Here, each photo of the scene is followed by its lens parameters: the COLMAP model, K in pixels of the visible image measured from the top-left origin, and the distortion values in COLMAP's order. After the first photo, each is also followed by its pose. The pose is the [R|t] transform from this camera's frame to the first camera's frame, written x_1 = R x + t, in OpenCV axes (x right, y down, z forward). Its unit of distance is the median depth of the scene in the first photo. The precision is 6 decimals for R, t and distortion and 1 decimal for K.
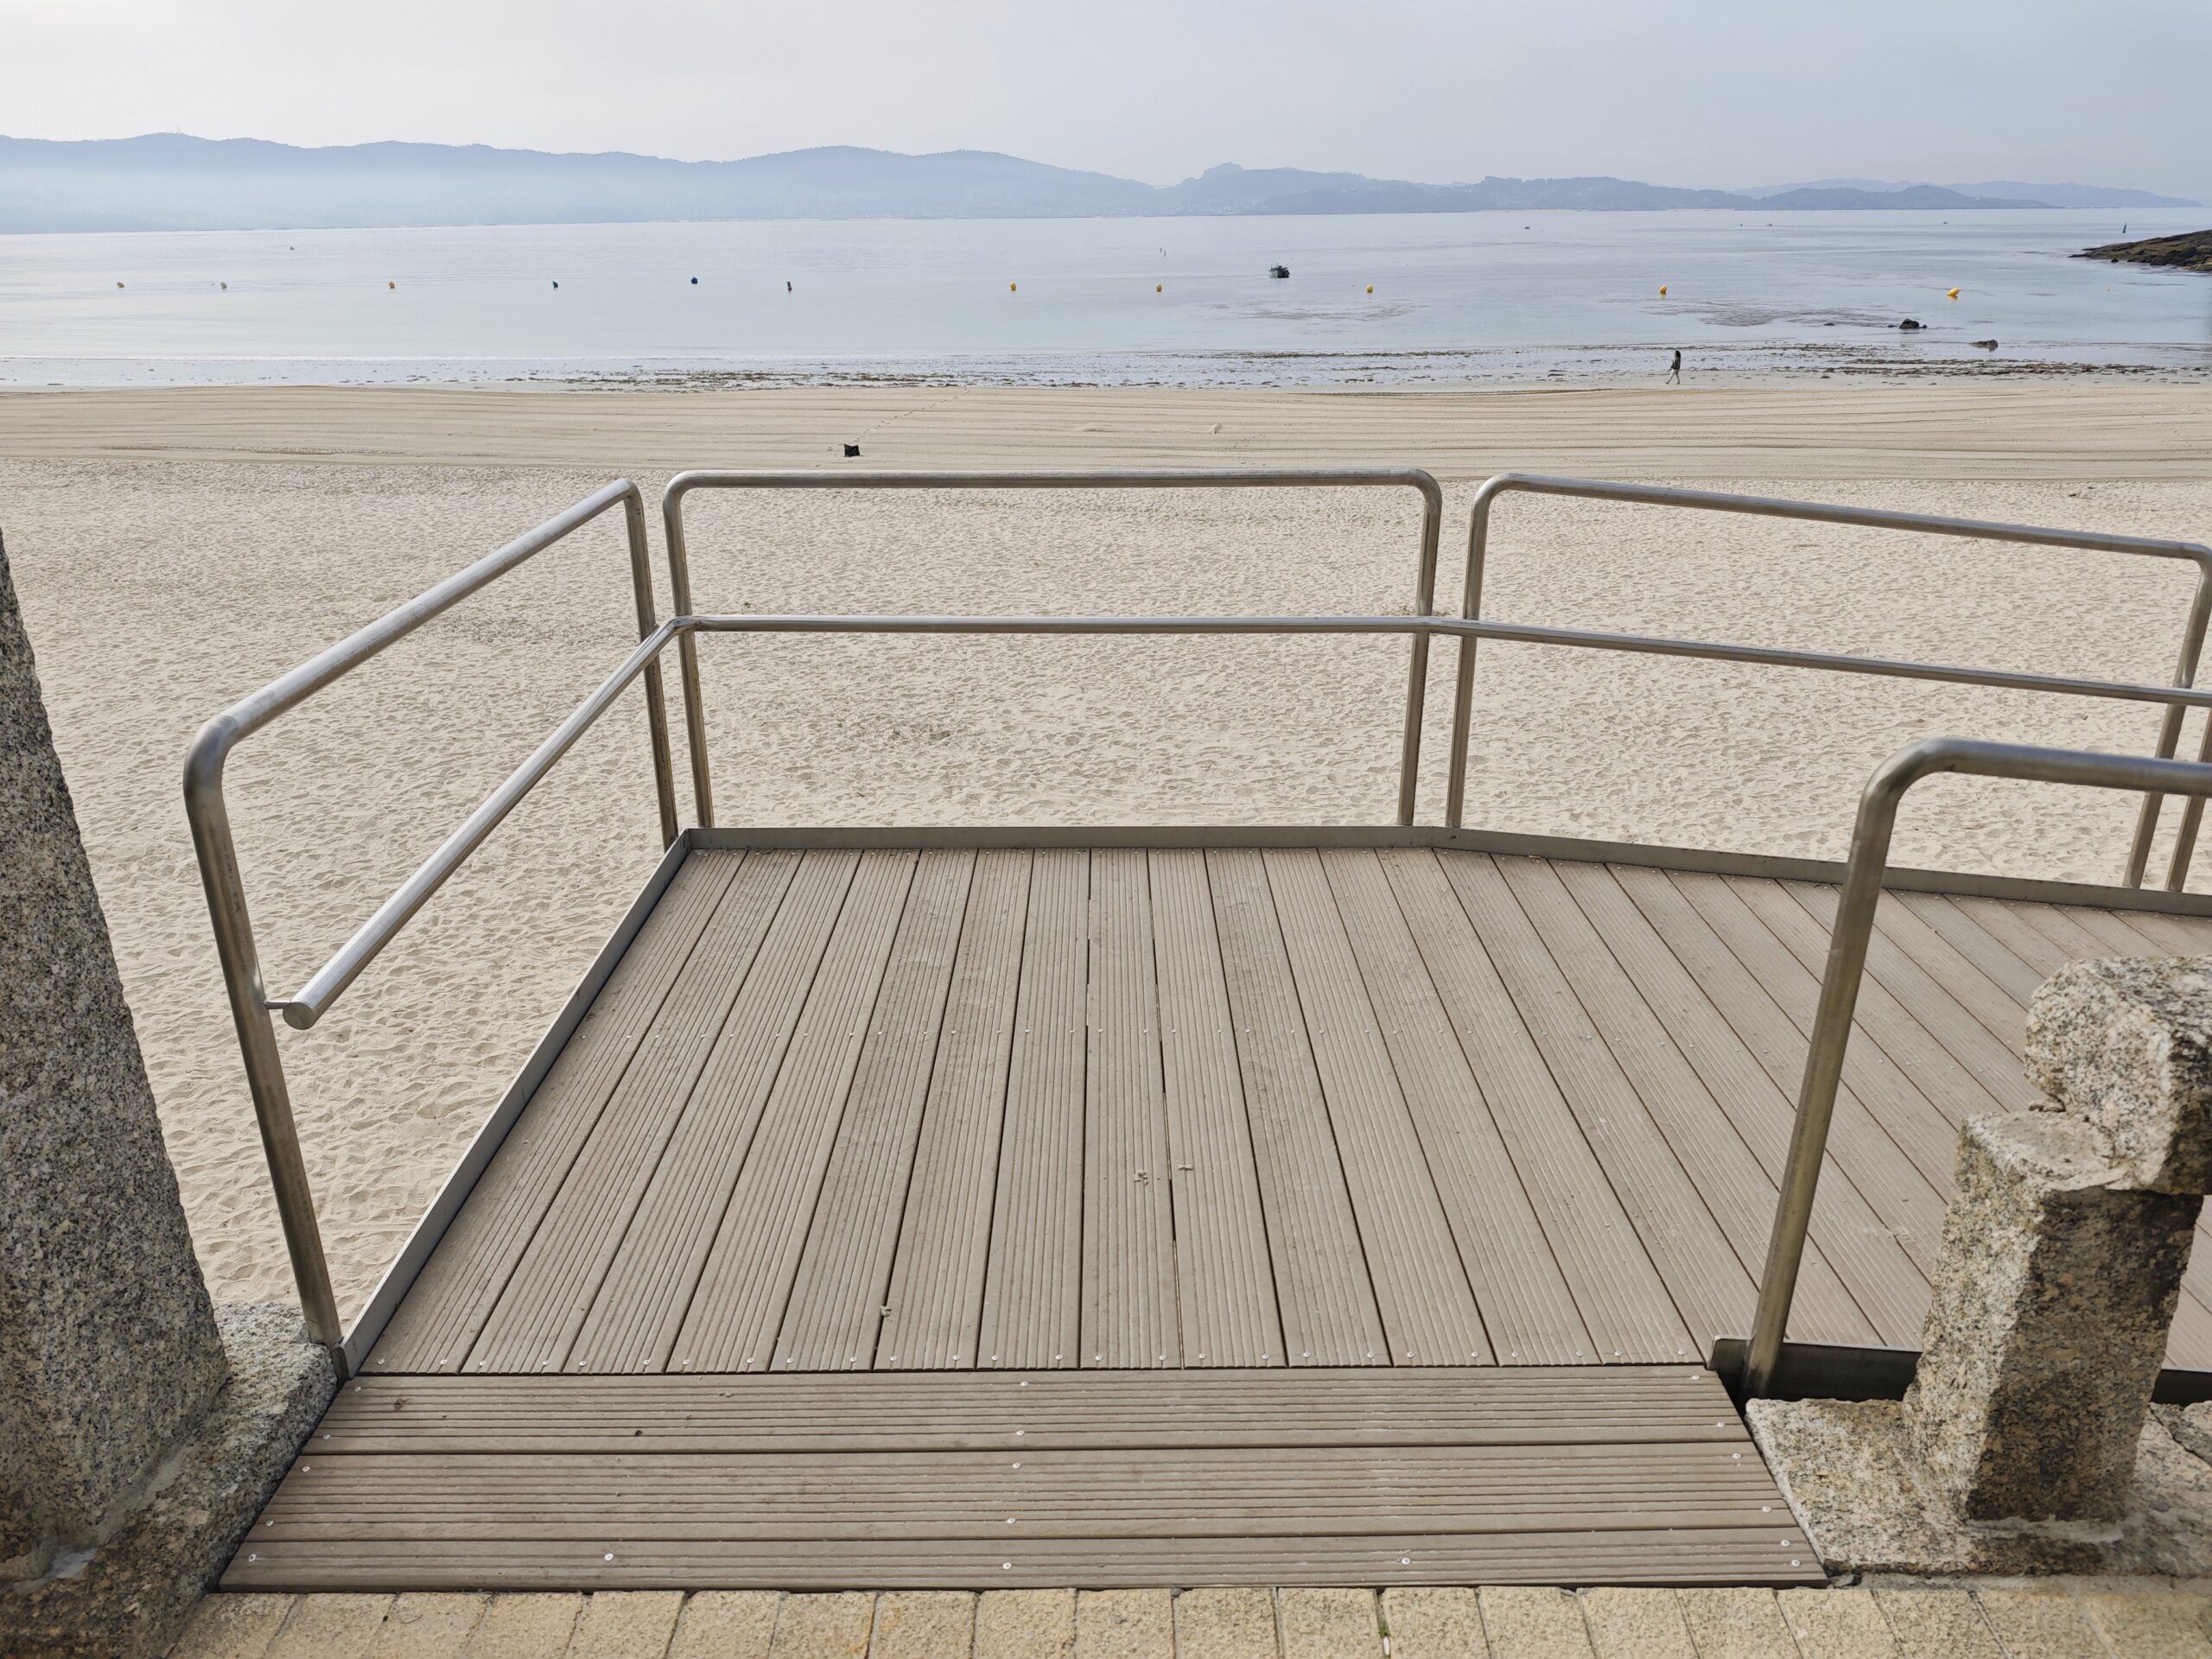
lens RADIAL K [[1562.3, 0, 1106.0], [0, 1562.3, 829.5], [0, 0, 1]] dist [0.050875, -0.063938]
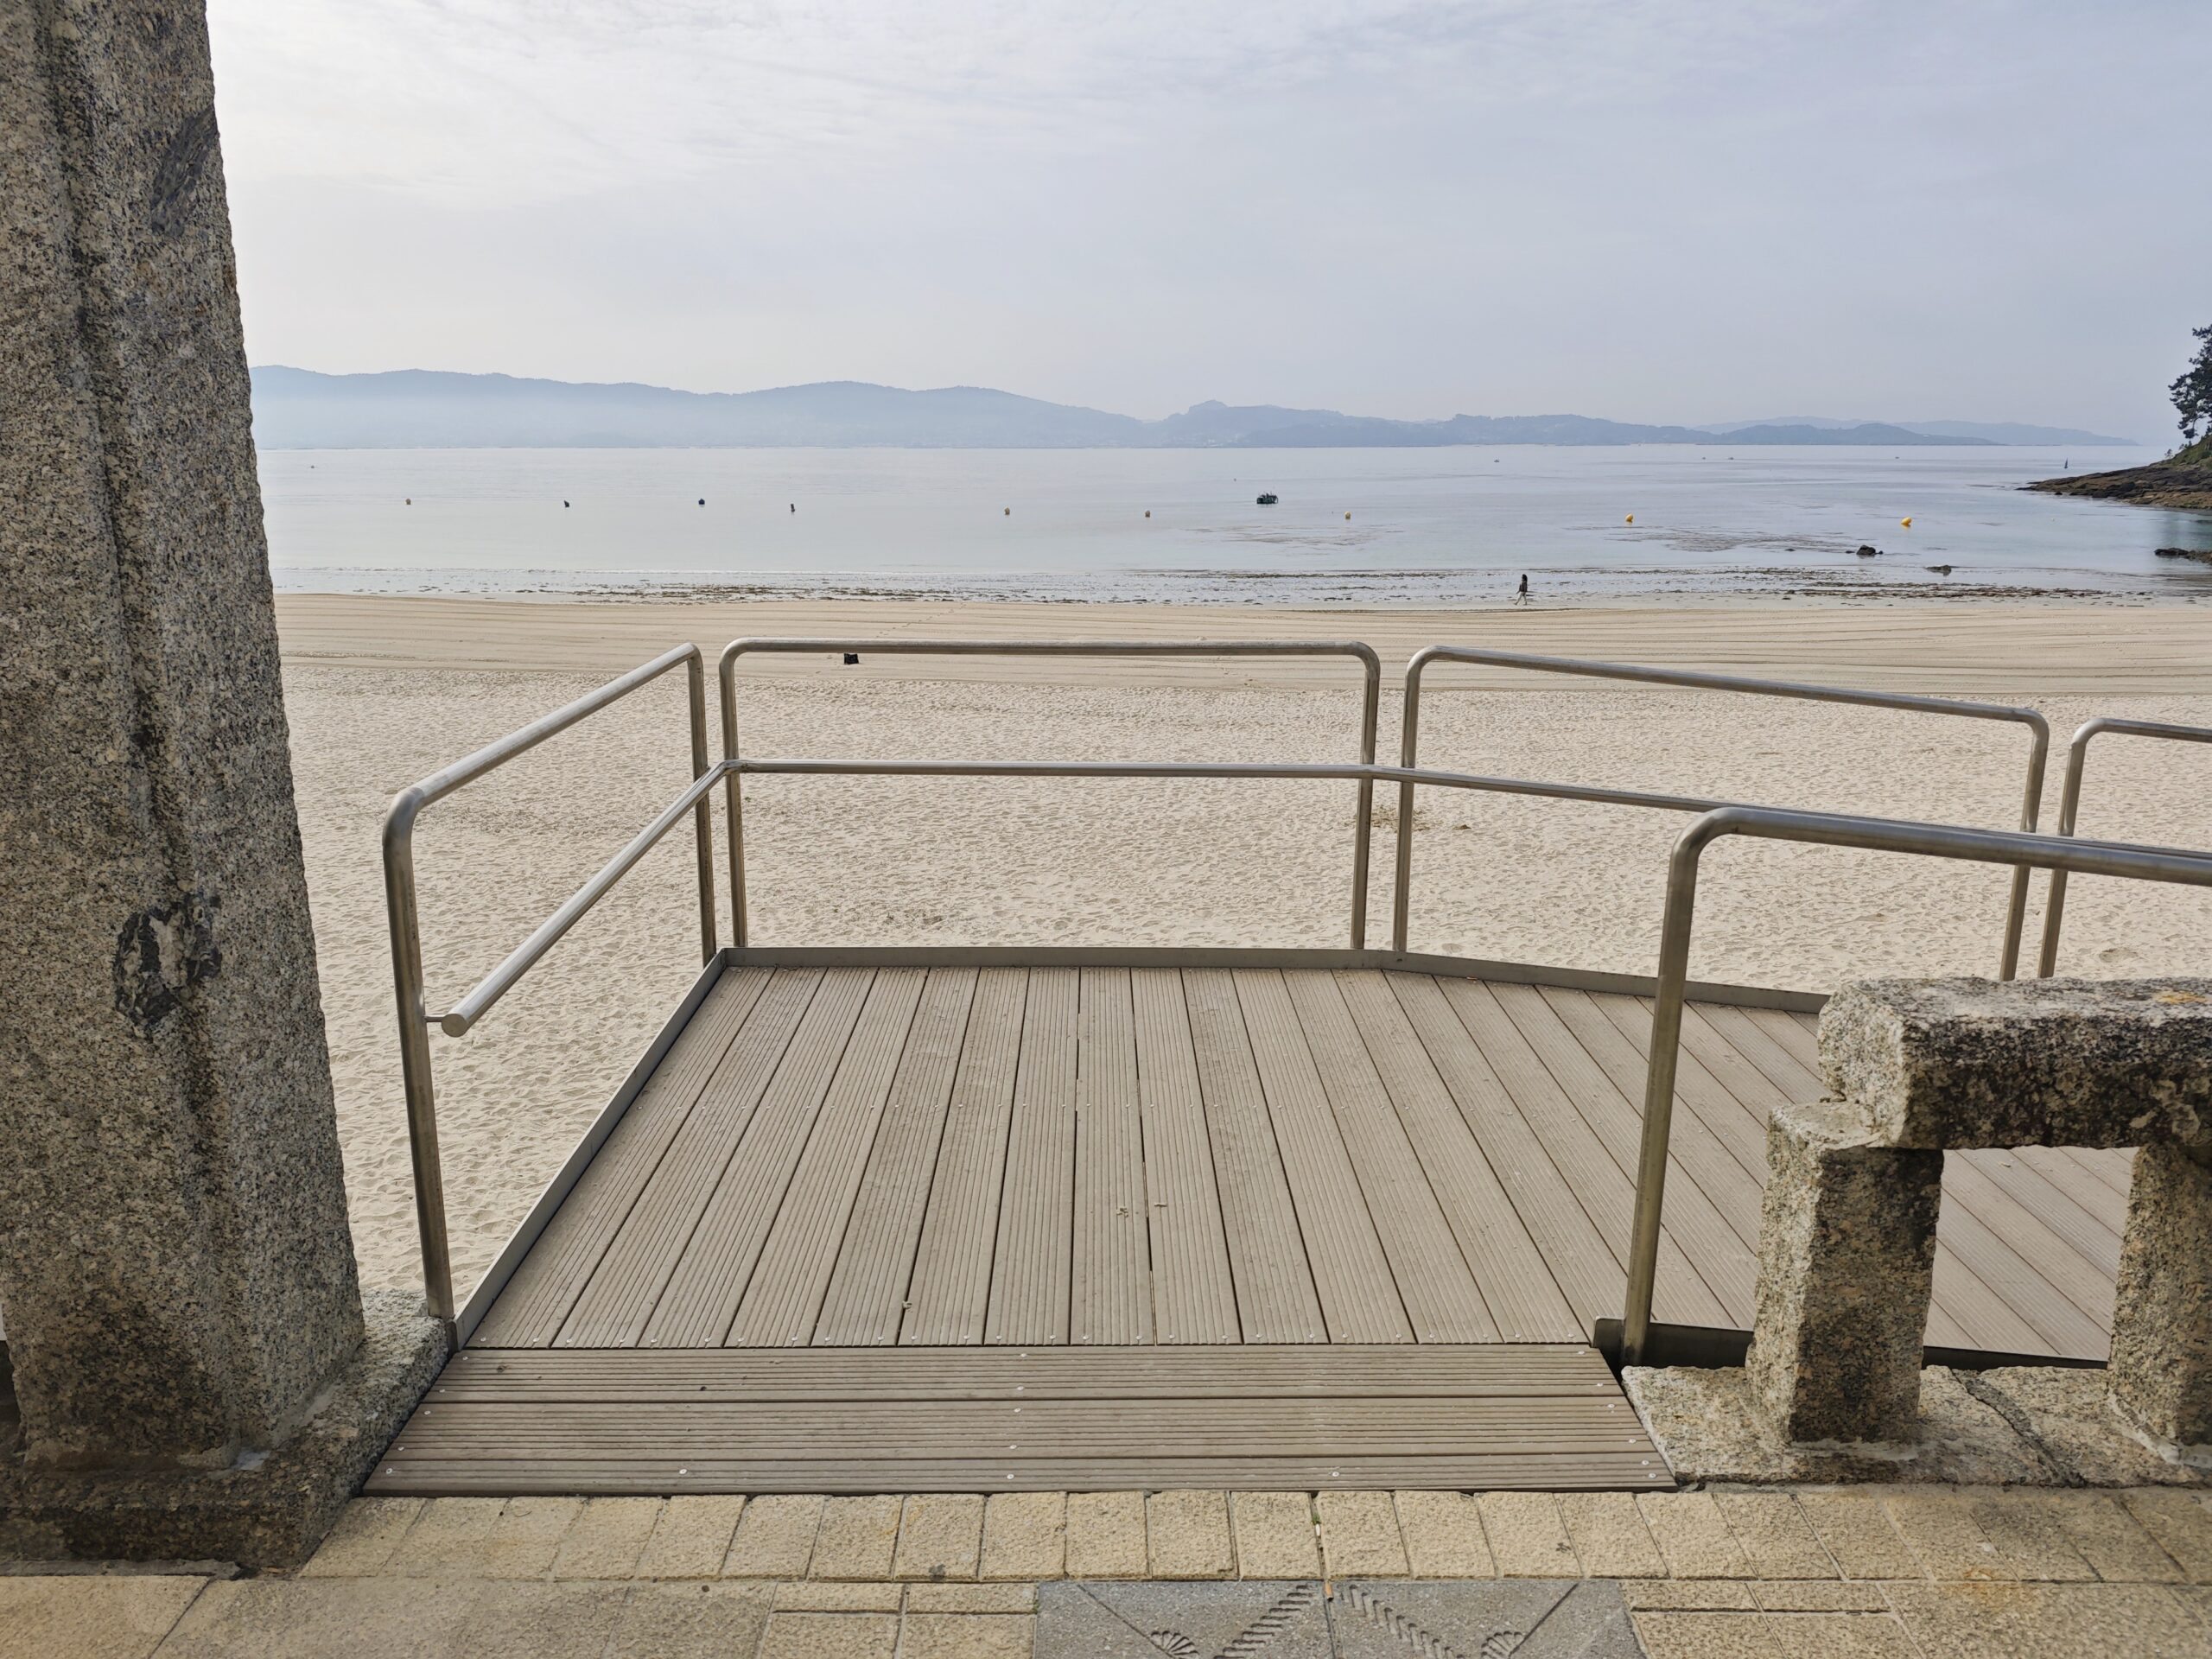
lens RADIAL K [[1560.0, 0, 1110.8], [0, 1560.0, 815.2], [0, 0, 1]] dist [0.097712, -0.150608]
pose [[0.999926, 0.005930, 0.010632, -0.000430], [-0.004370, 0.989973, -0.141191, 0.076323], [-0.011363, 0.141134, 0.989925, -0.167728]]
